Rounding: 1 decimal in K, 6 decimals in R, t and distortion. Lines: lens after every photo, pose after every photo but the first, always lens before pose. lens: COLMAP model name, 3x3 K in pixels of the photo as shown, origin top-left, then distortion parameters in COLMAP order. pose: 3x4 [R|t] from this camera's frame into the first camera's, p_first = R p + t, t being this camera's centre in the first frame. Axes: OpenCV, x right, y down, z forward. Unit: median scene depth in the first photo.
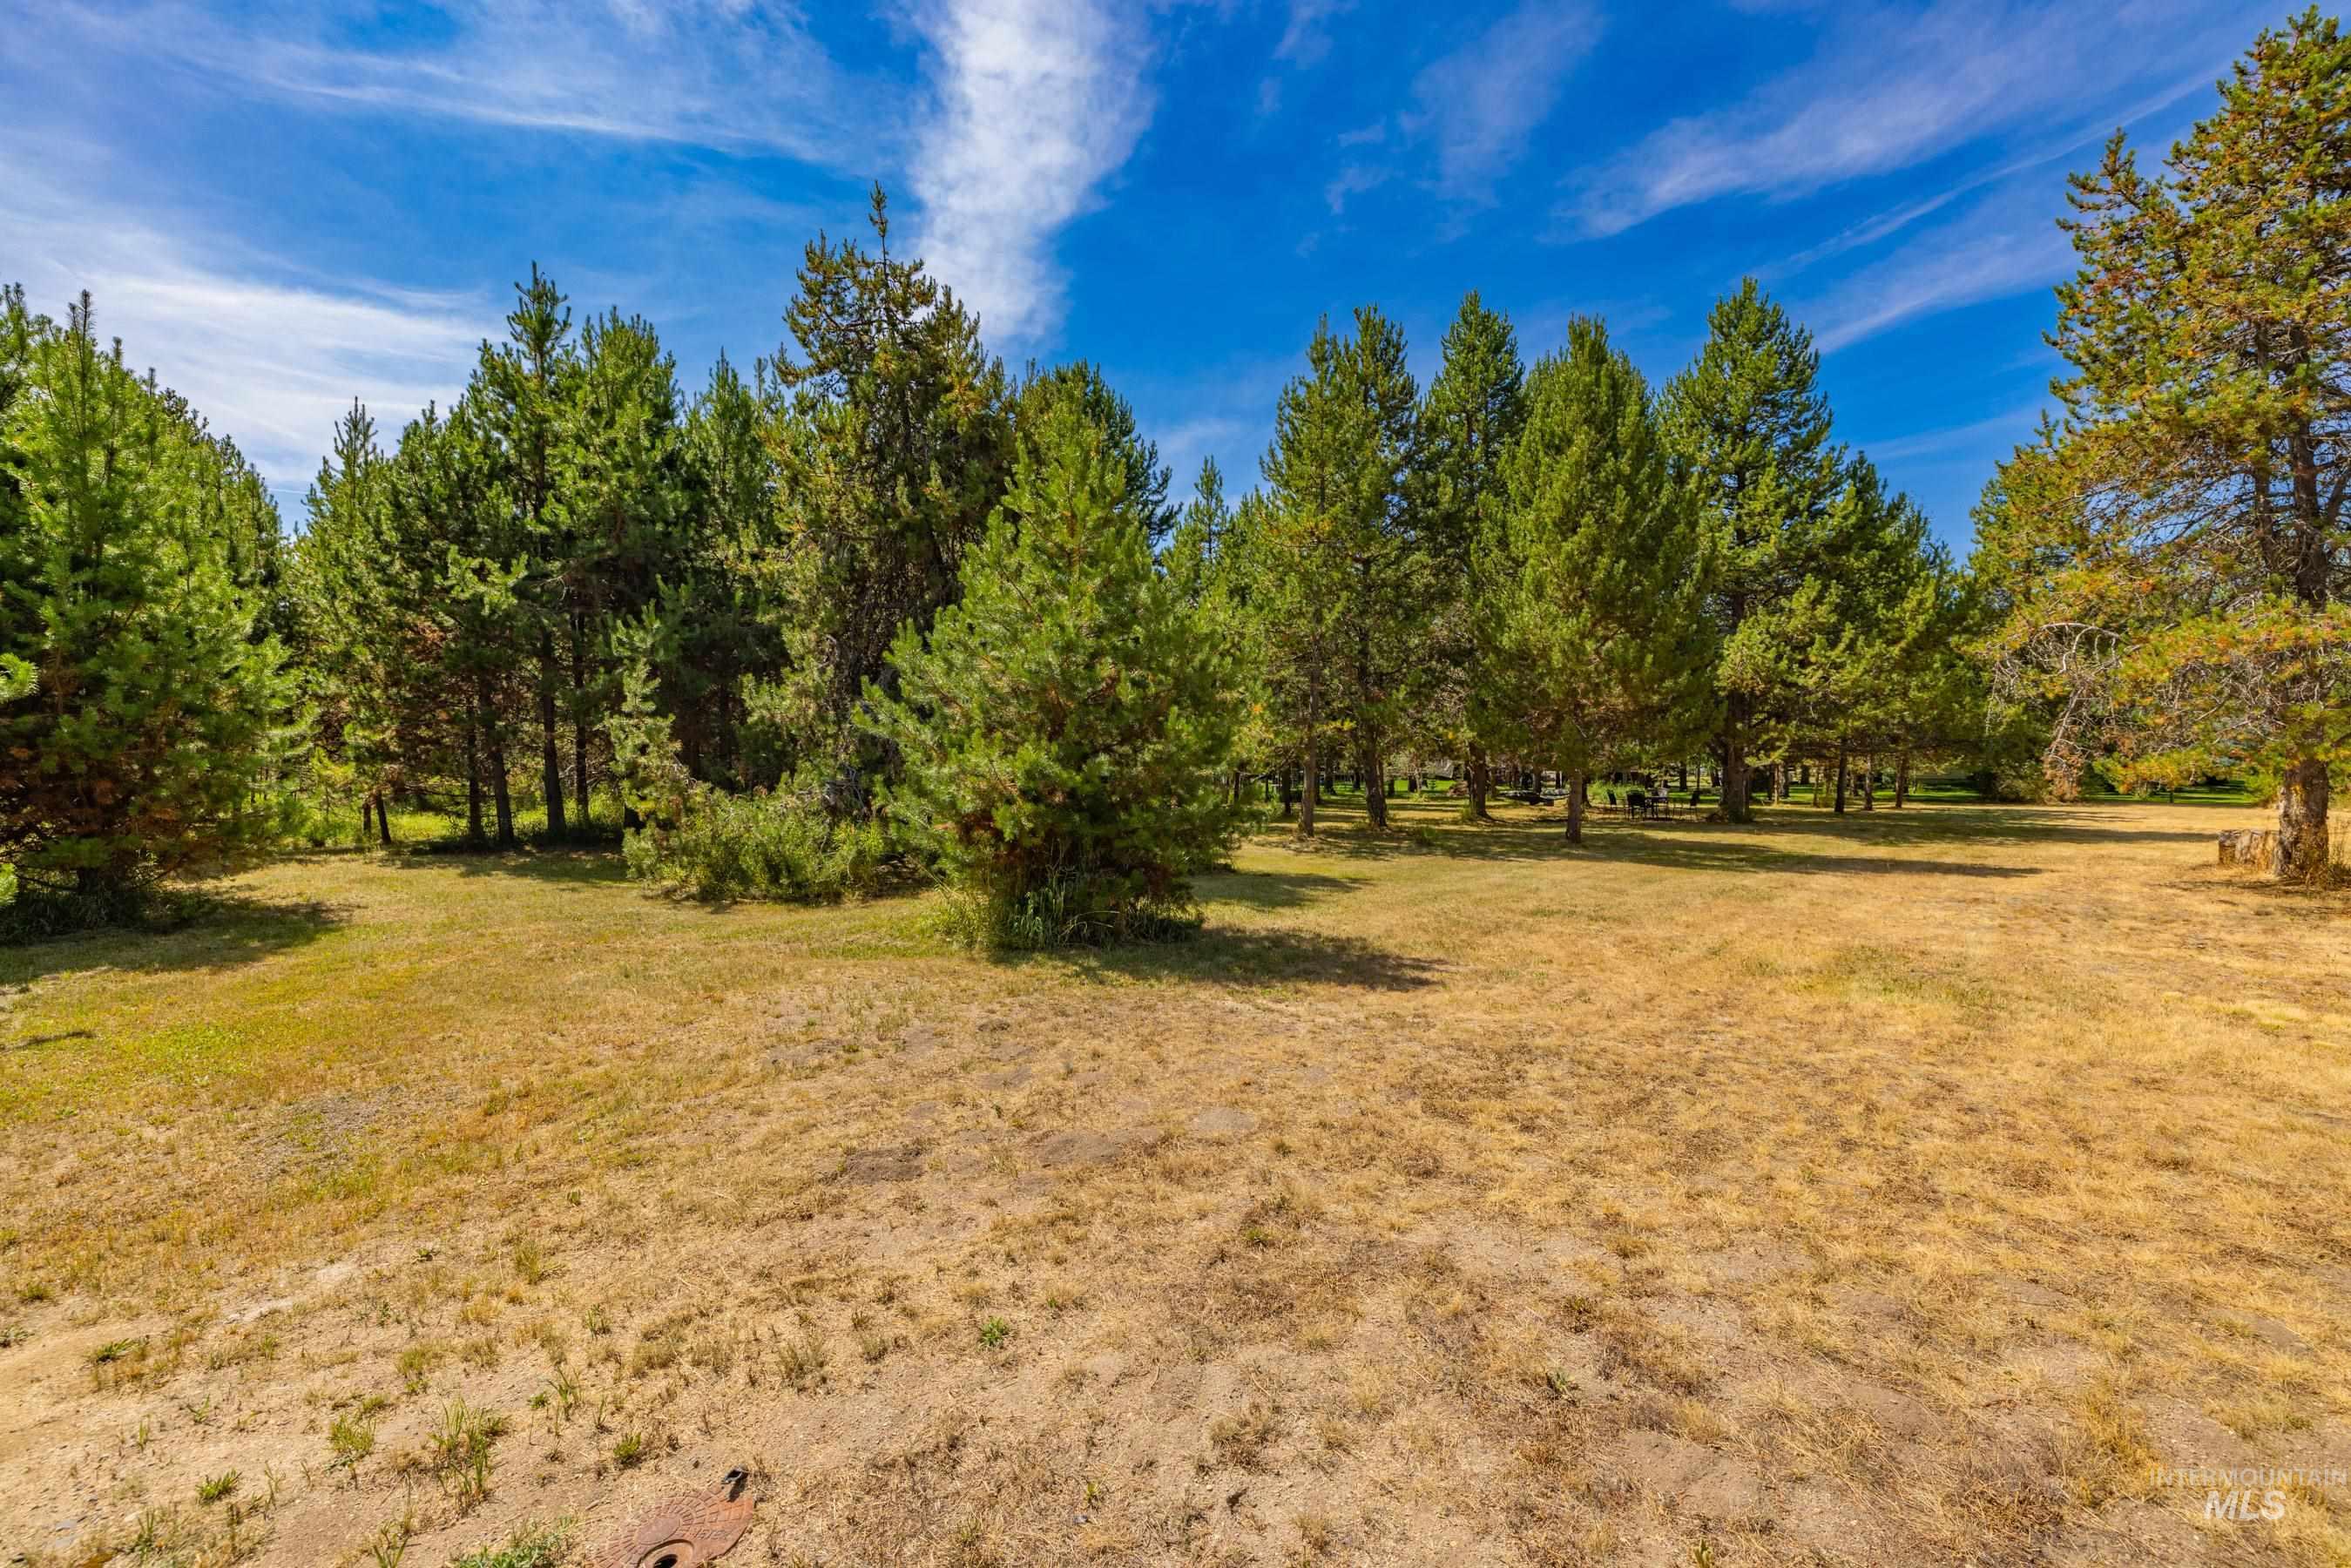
lens RADIAL K [[997.0, 0, 1178.8], [0, 997.0, 771.9], [0, 0, 1]] dist [-0.003961, 0.001361]
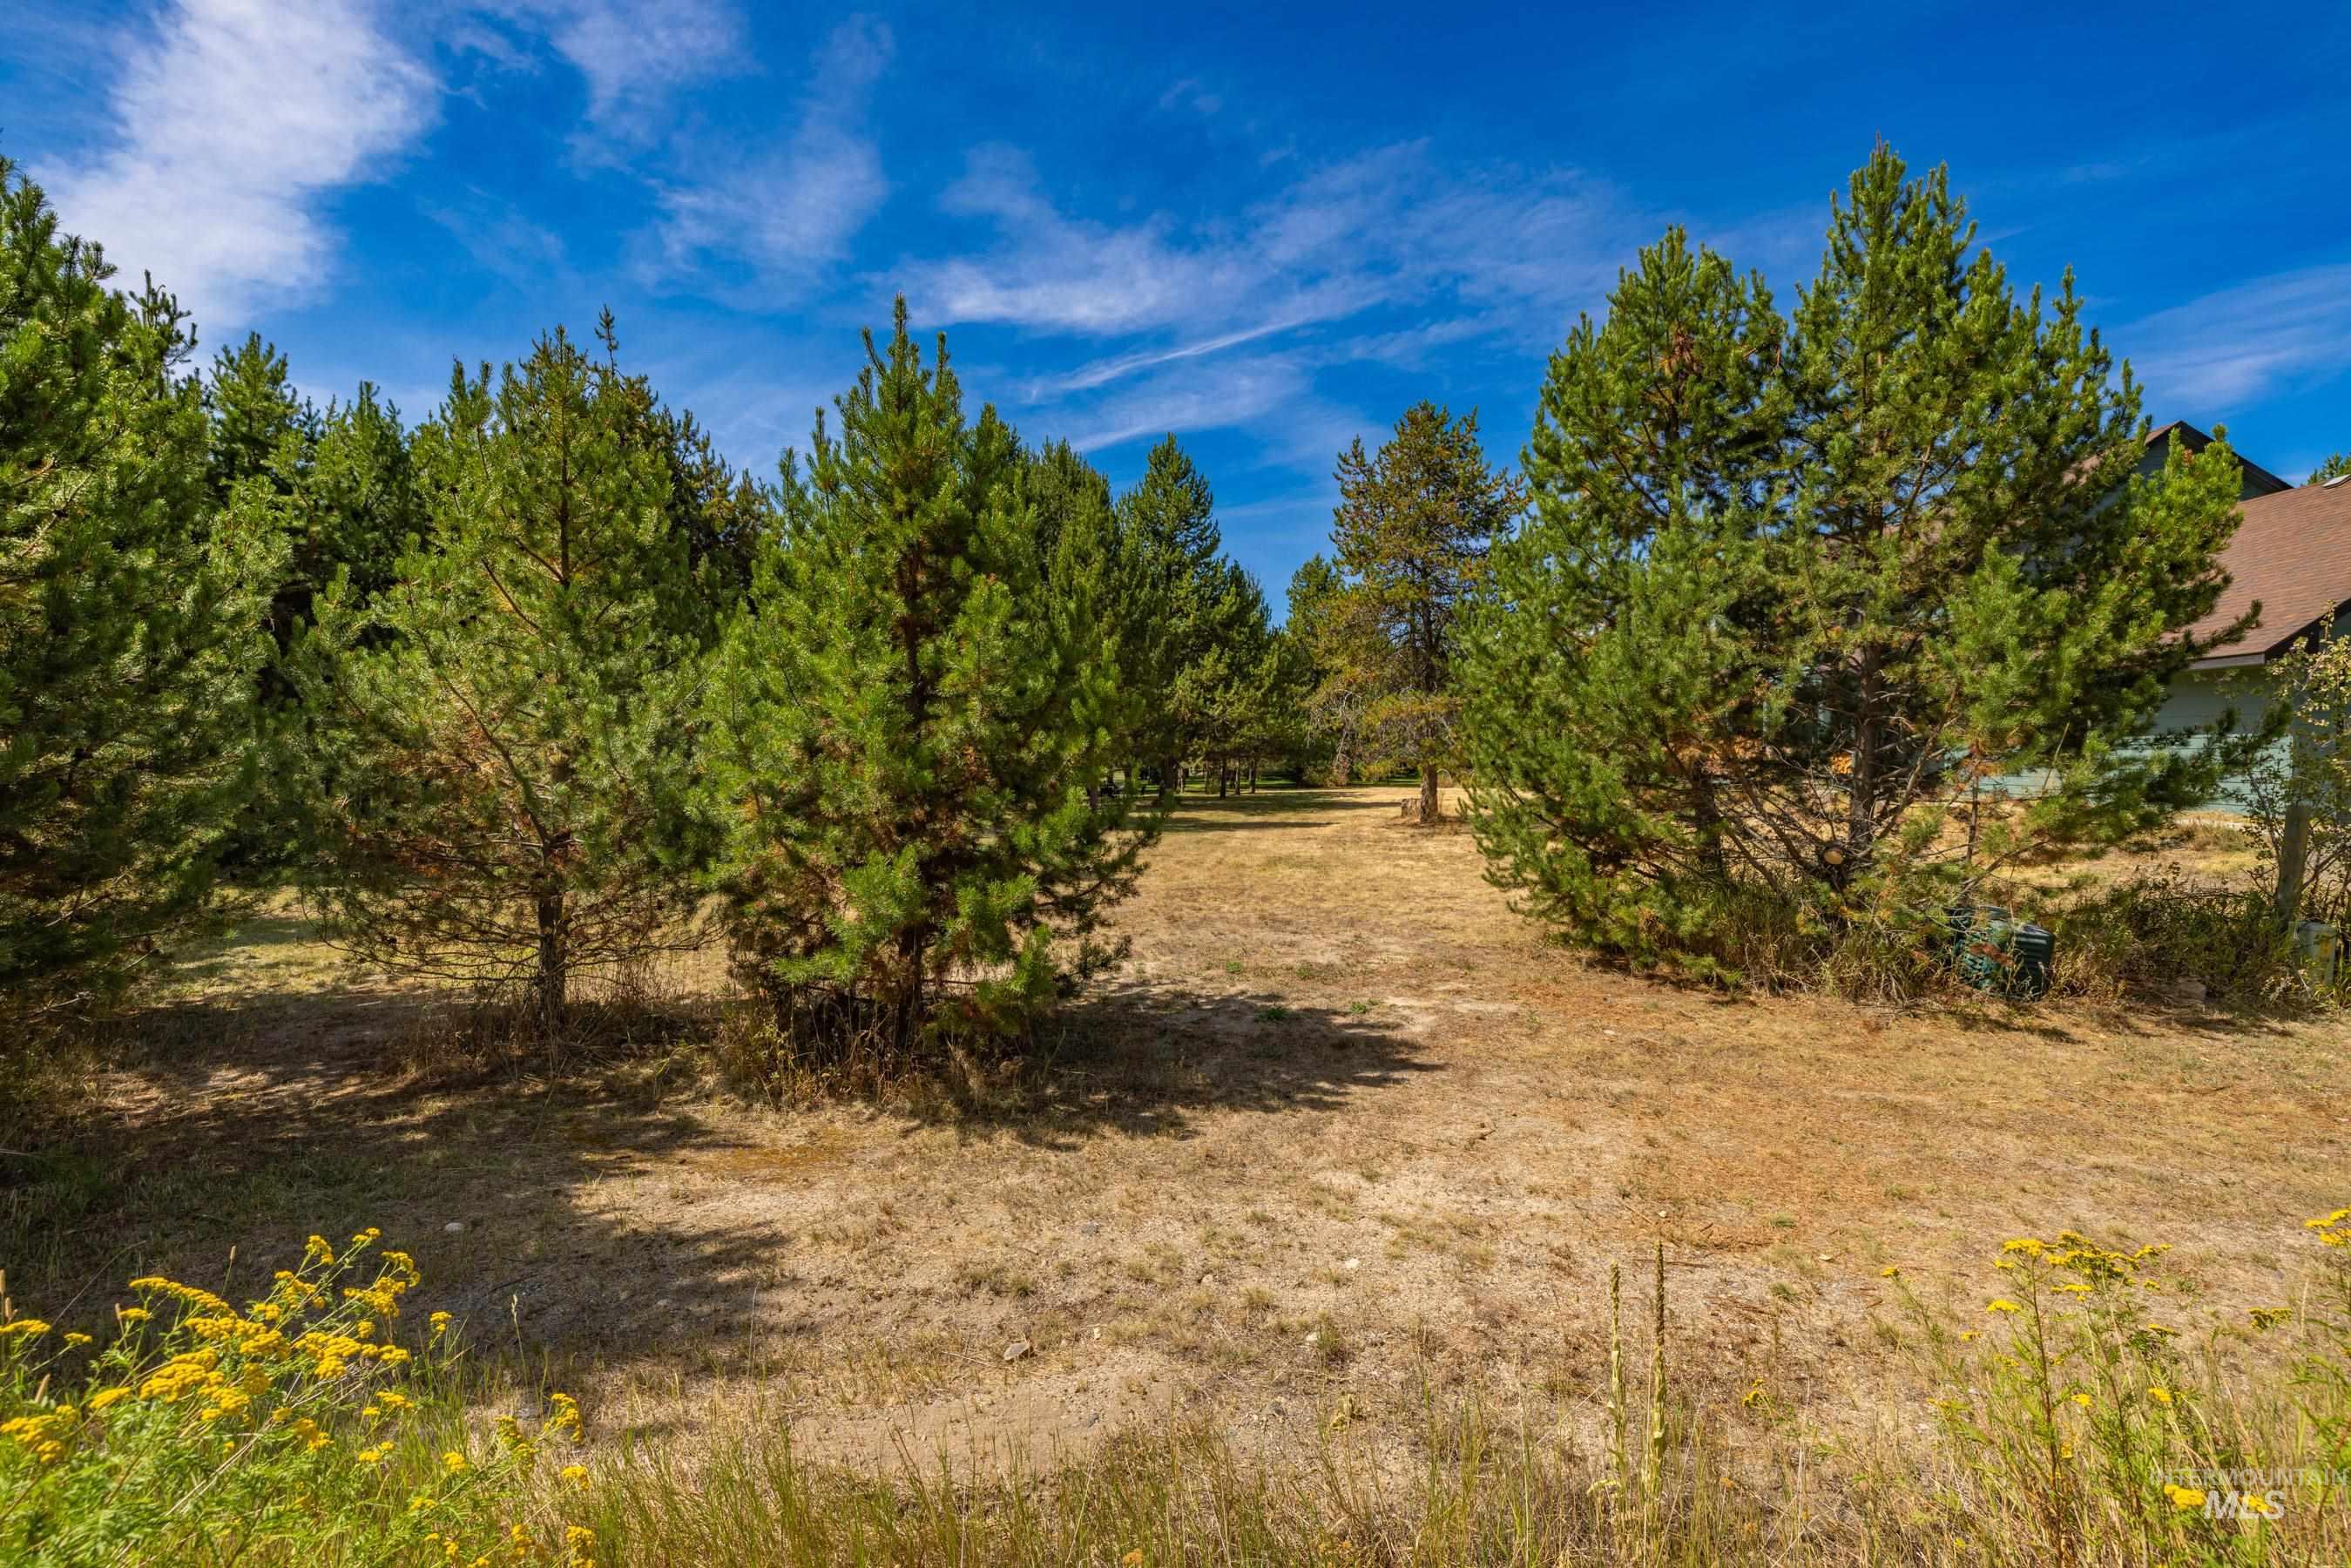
lens RADIAL K [[997.0, 0, 1171.0], [0, 997.0, 784.3], [0, 0, 1]] dist [-0.003961, 0.001361]
pose [[0.844306, -0.023733, 0.535336, -0.260711], [0.016055, 0.999691, 0.018999, -0.009446], [-0.535621, -0.007446, 0.844426, -0.279585]]
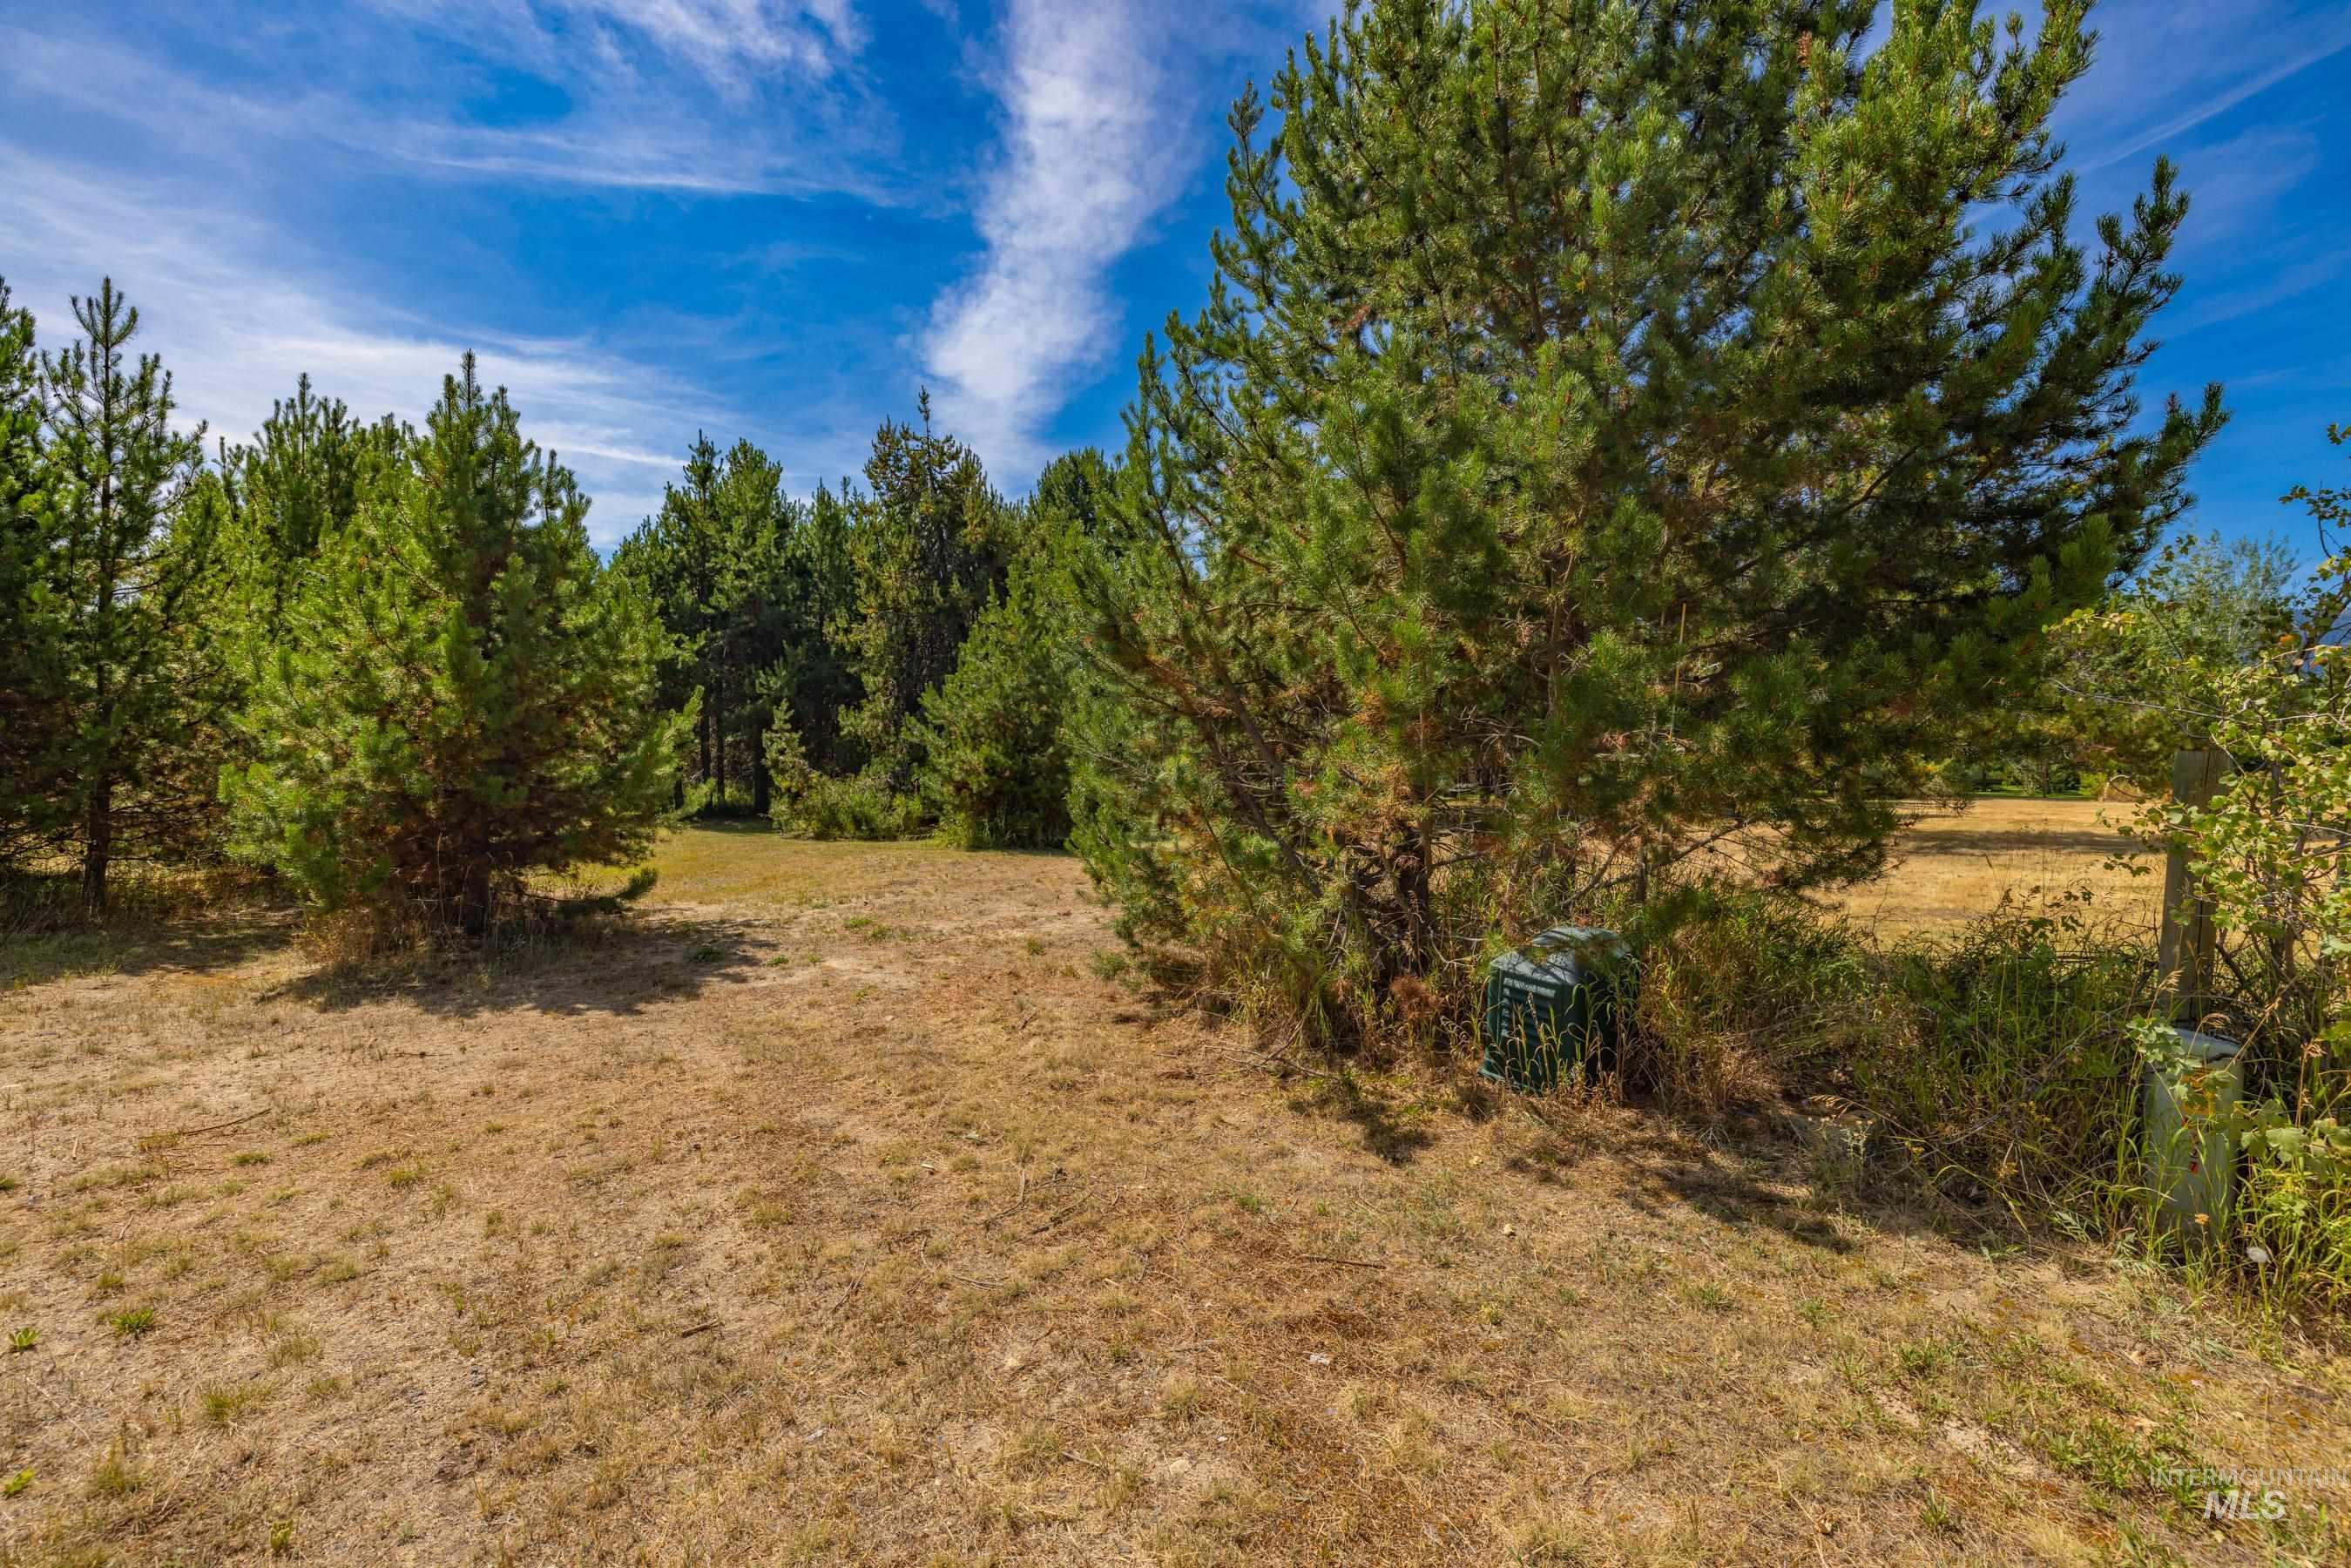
lens RADIAL K [[997.0, 0, 1178.4], [0, 997.0, 744.4], [0, 0, 1]] dist [-0.003961, 0.001361]
pose [[0.998011, -0.005187, -0.062834, 0.130161], [0.002837, 0.999295, -0.037434, 0.016590], [0.062984, 0.037181, 0.997322, -0.349862]]
